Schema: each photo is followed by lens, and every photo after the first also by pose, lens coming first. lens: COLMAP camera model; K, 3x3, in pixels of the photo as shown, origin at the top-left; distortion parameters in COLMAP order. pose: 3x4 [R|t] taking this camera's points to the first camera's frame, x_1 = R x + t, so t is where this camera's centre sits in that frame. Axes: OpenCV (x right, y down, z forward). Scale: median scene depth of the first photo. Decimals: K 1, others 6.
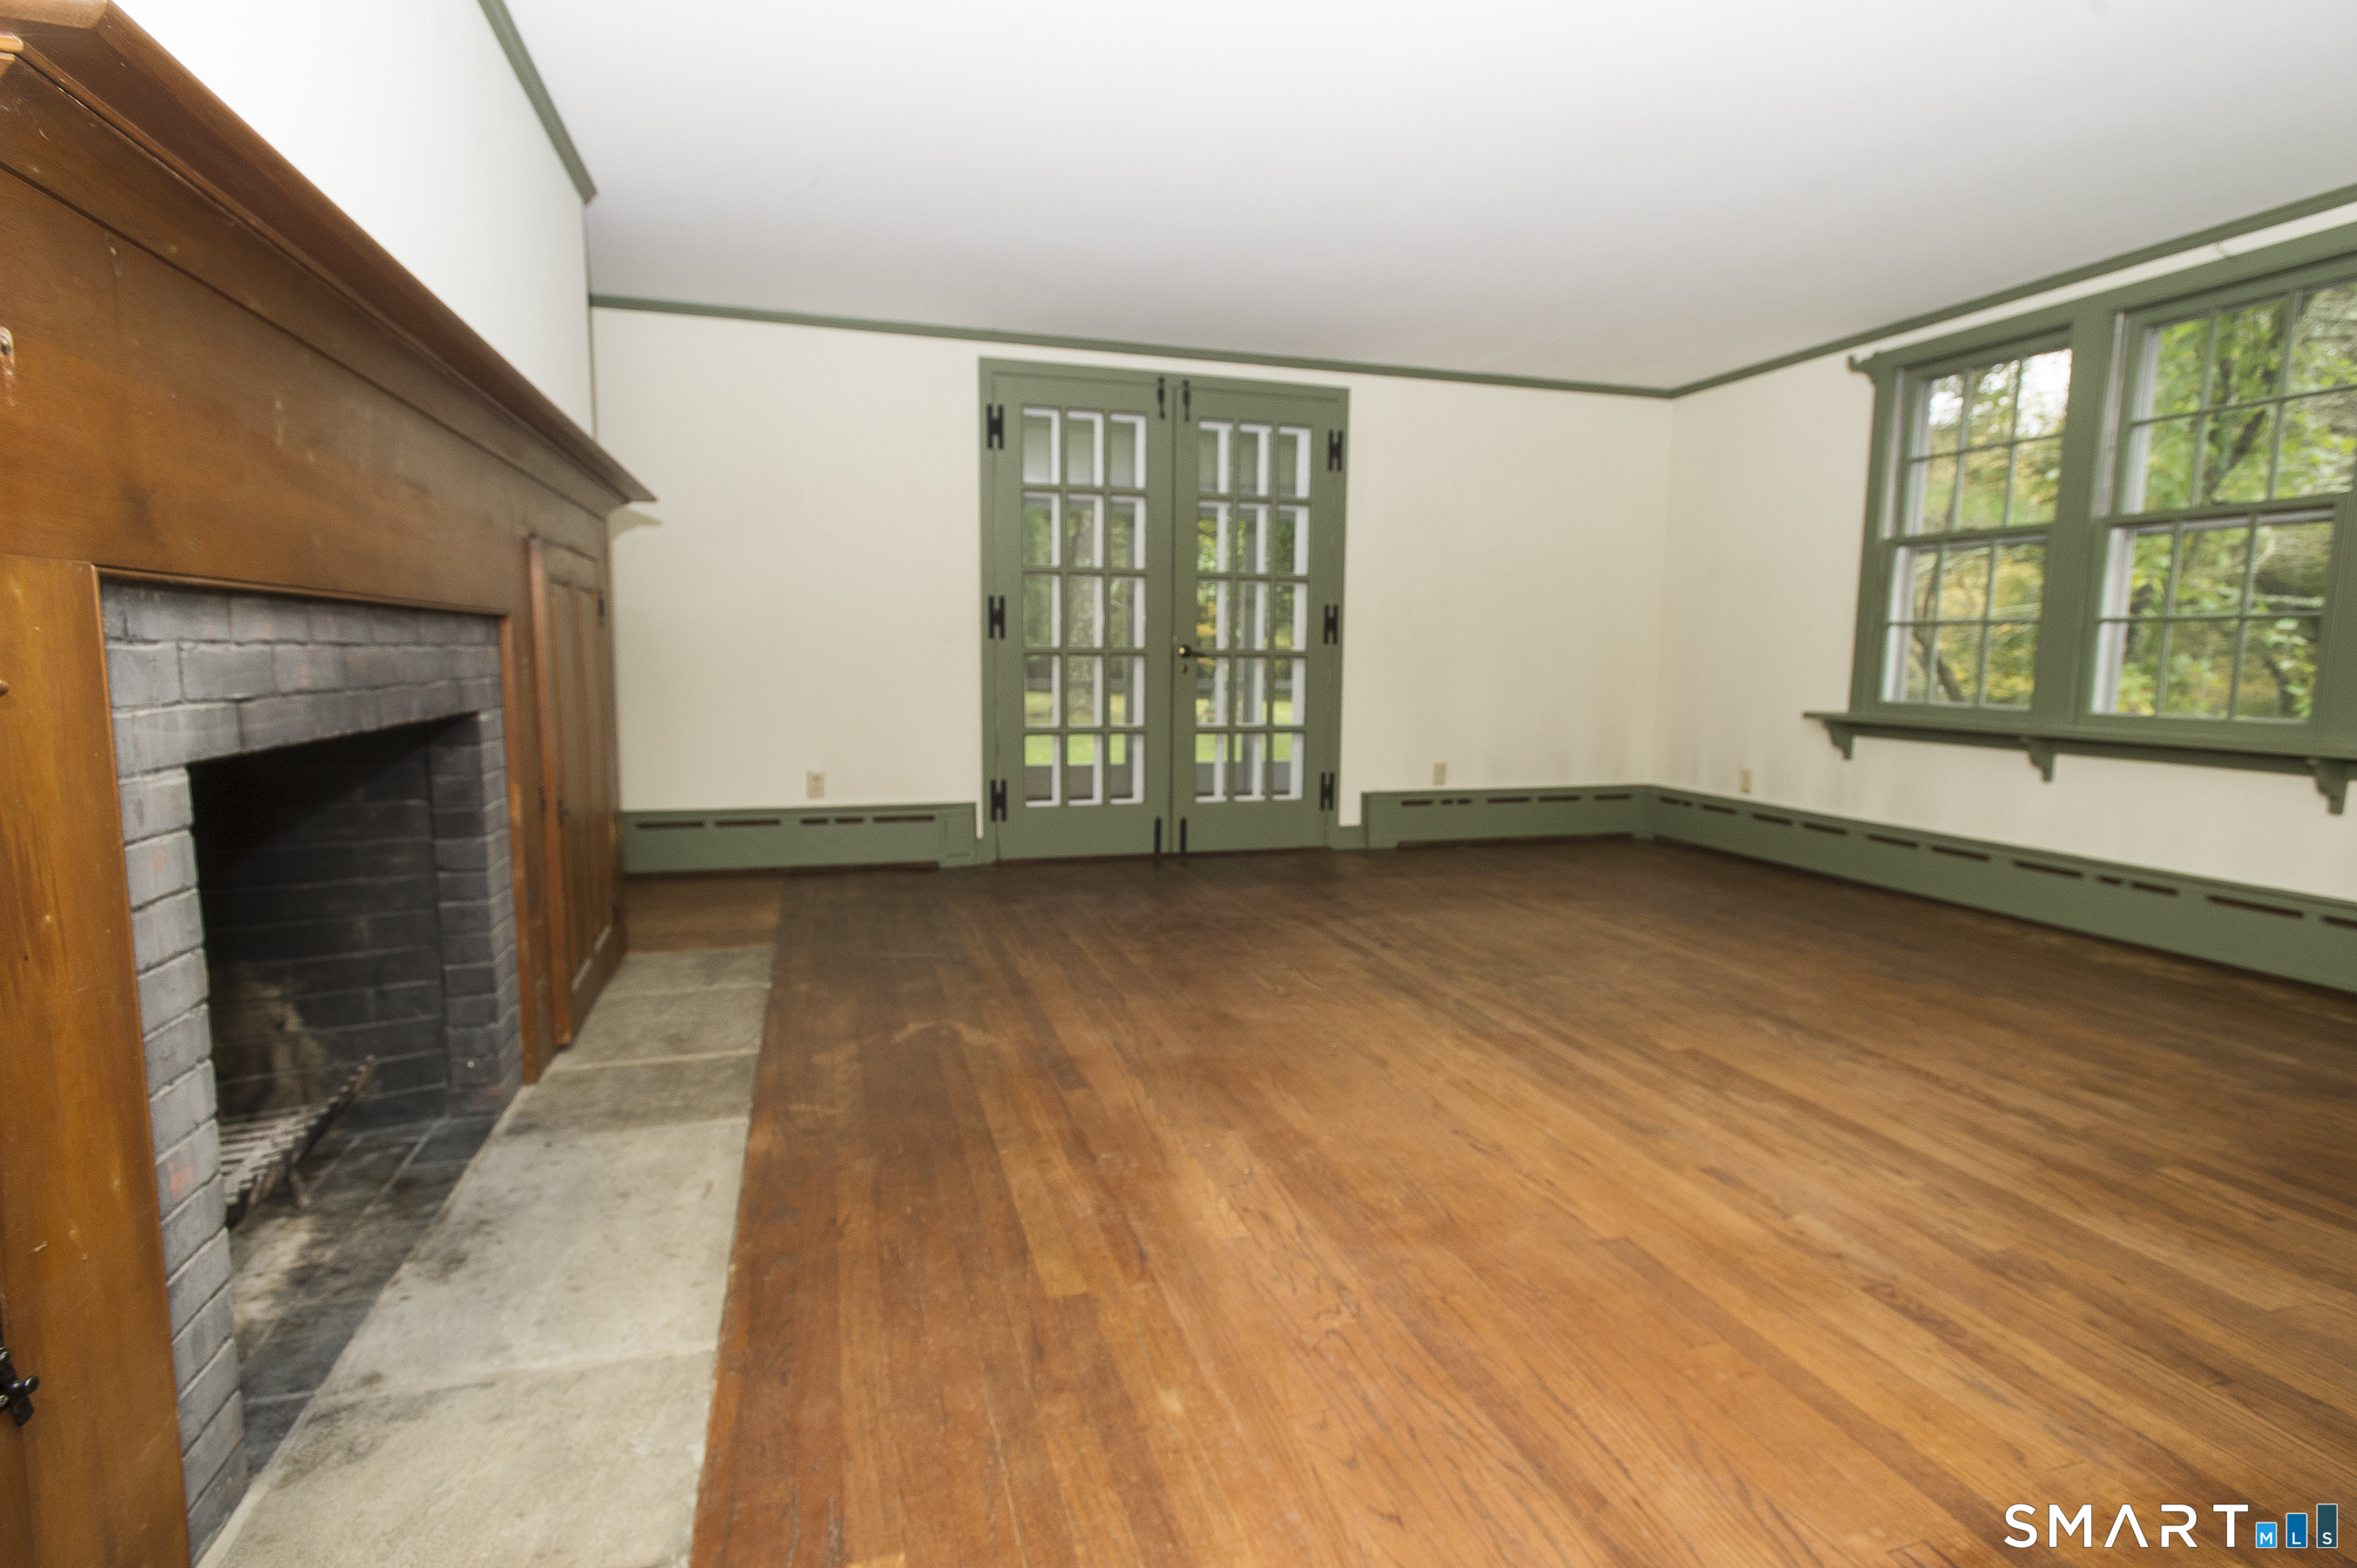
lens RADIAL K [[1177.3, 0, 1171.1], [0, 1177.3, 786.8], [0, 0, 1]] dist [-0.001016, -0.000154]
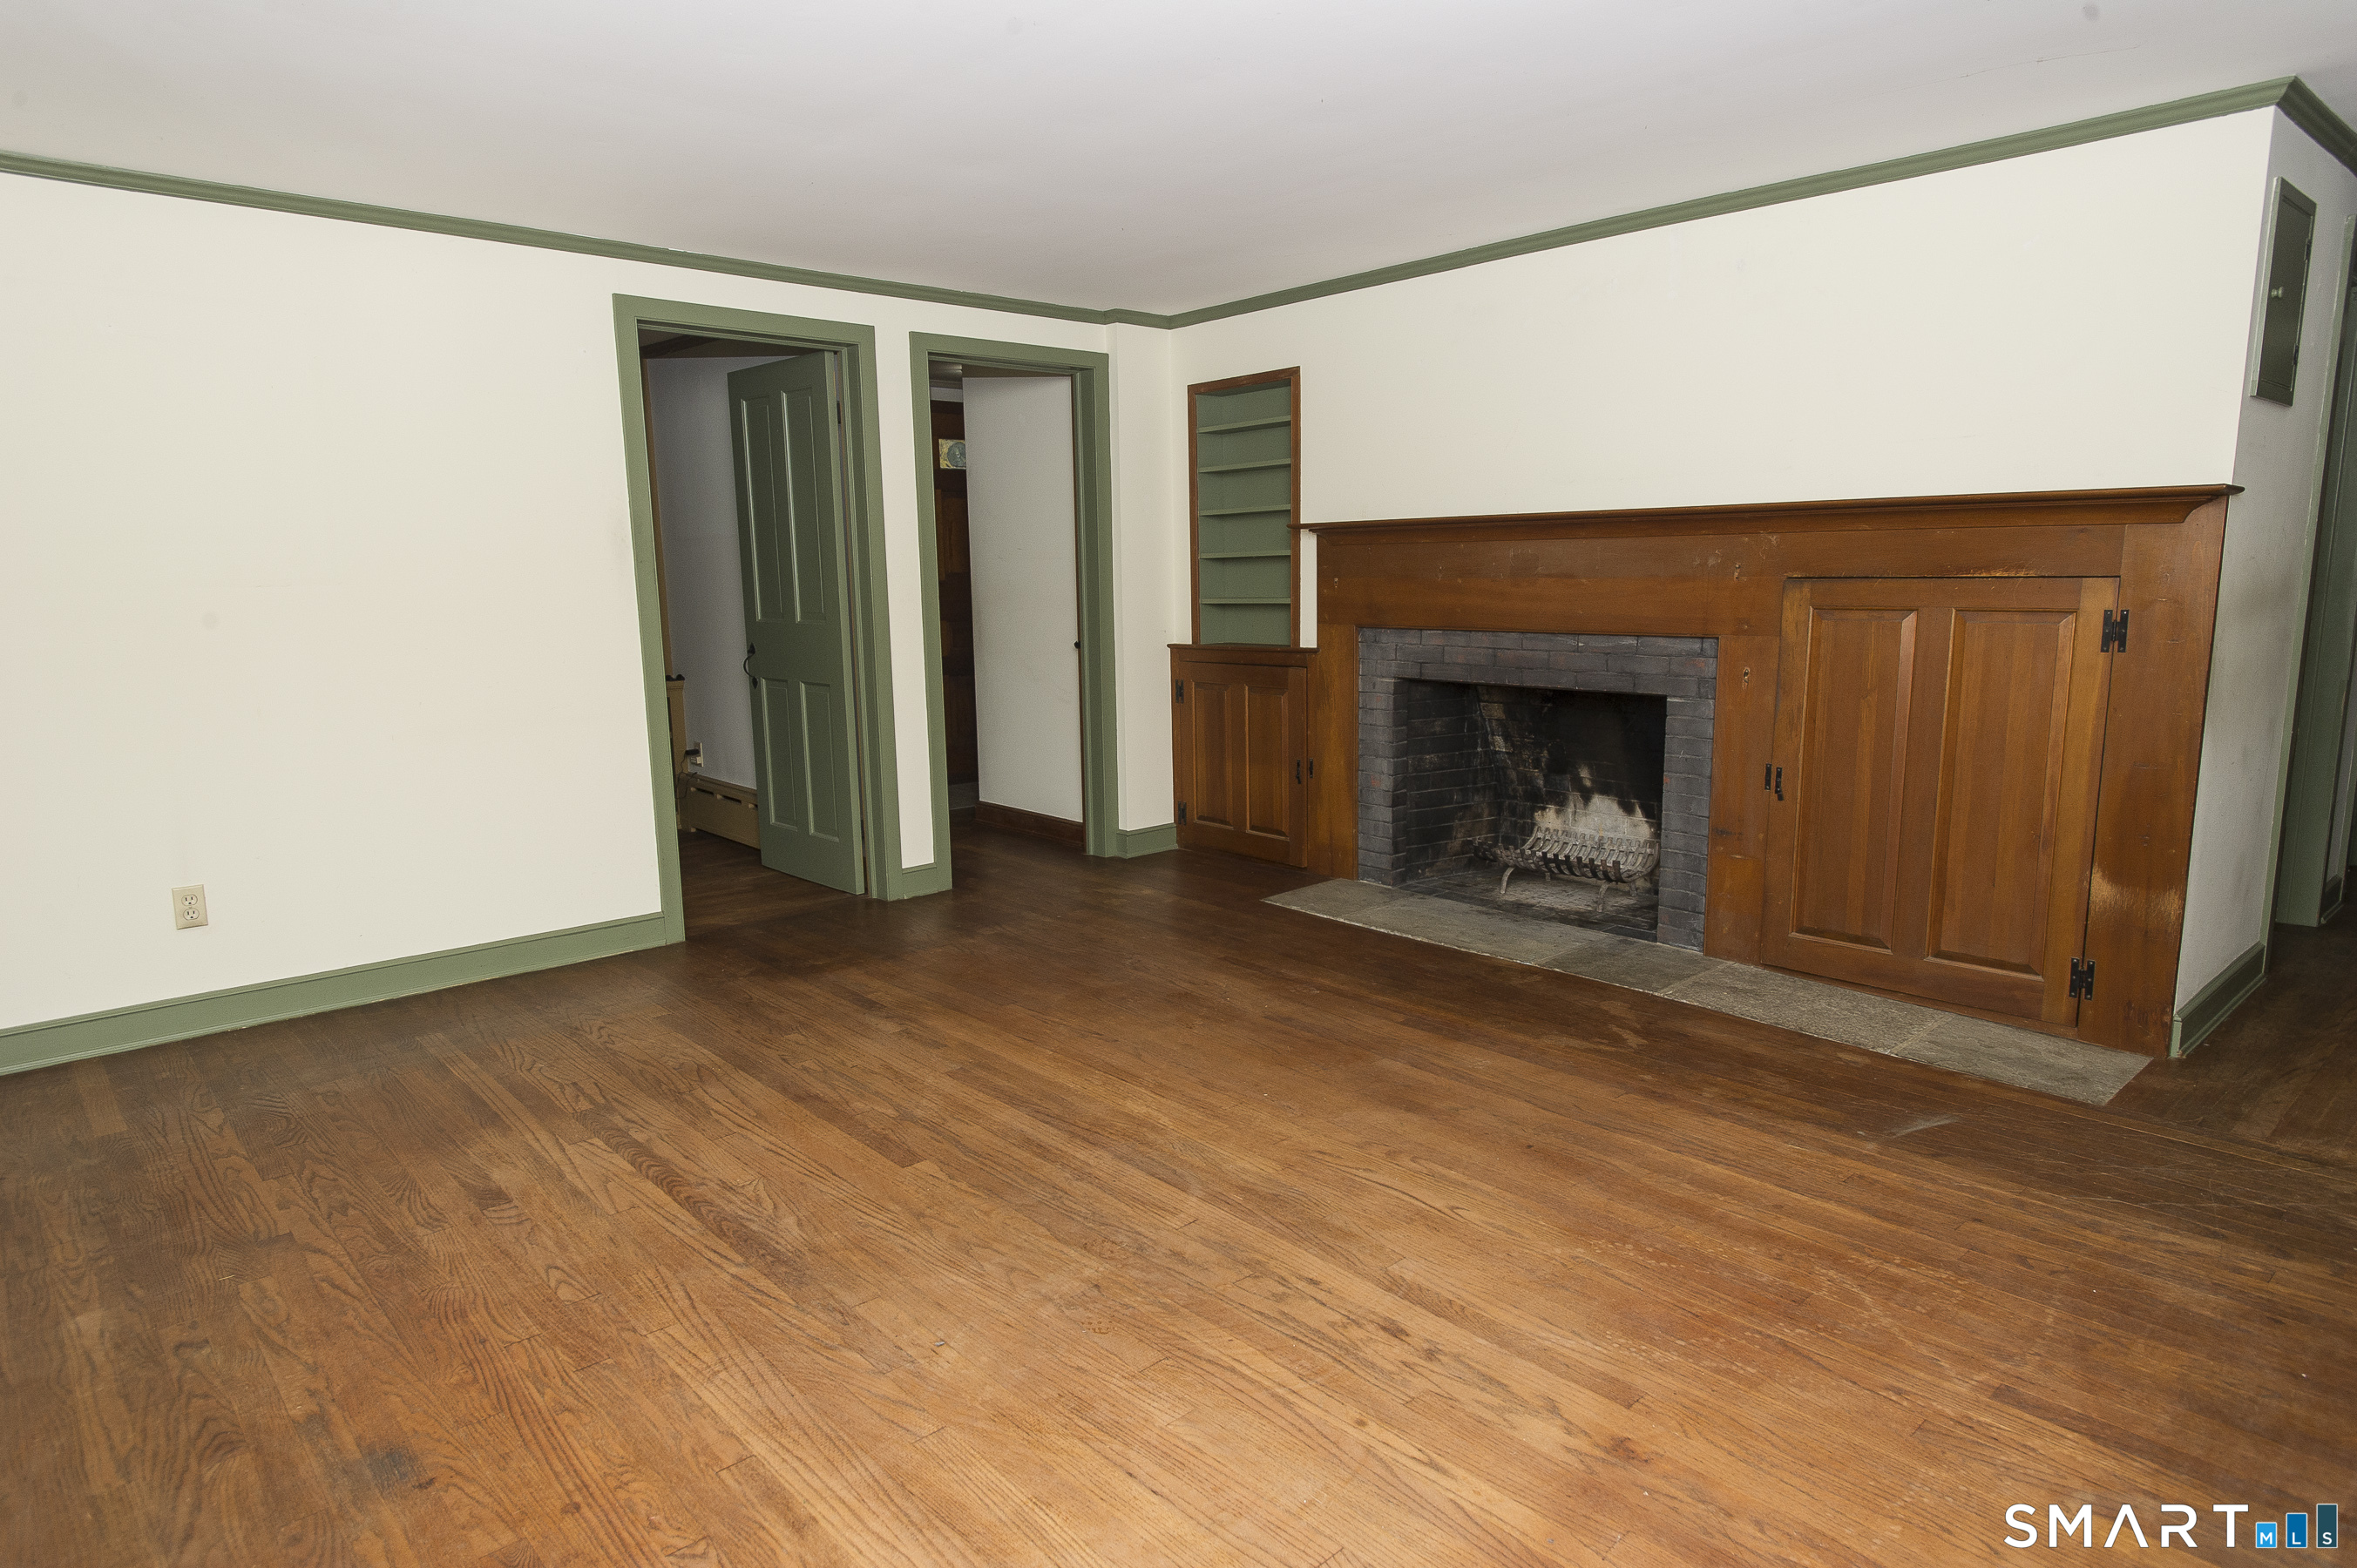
lens RADIAL K [[1383.5, 0, 1176.4], [0, 1383.5, 791.6], [0, 0, 1]] dist [0.000739, 0.000016]
pose [[-0.901831, 0.079502, -0.424712, 0.861761], [-0.039591, 0.963589, 0.264441, -0.418220], [0.430271, 0.255296, -0.865847, 2.429610]]
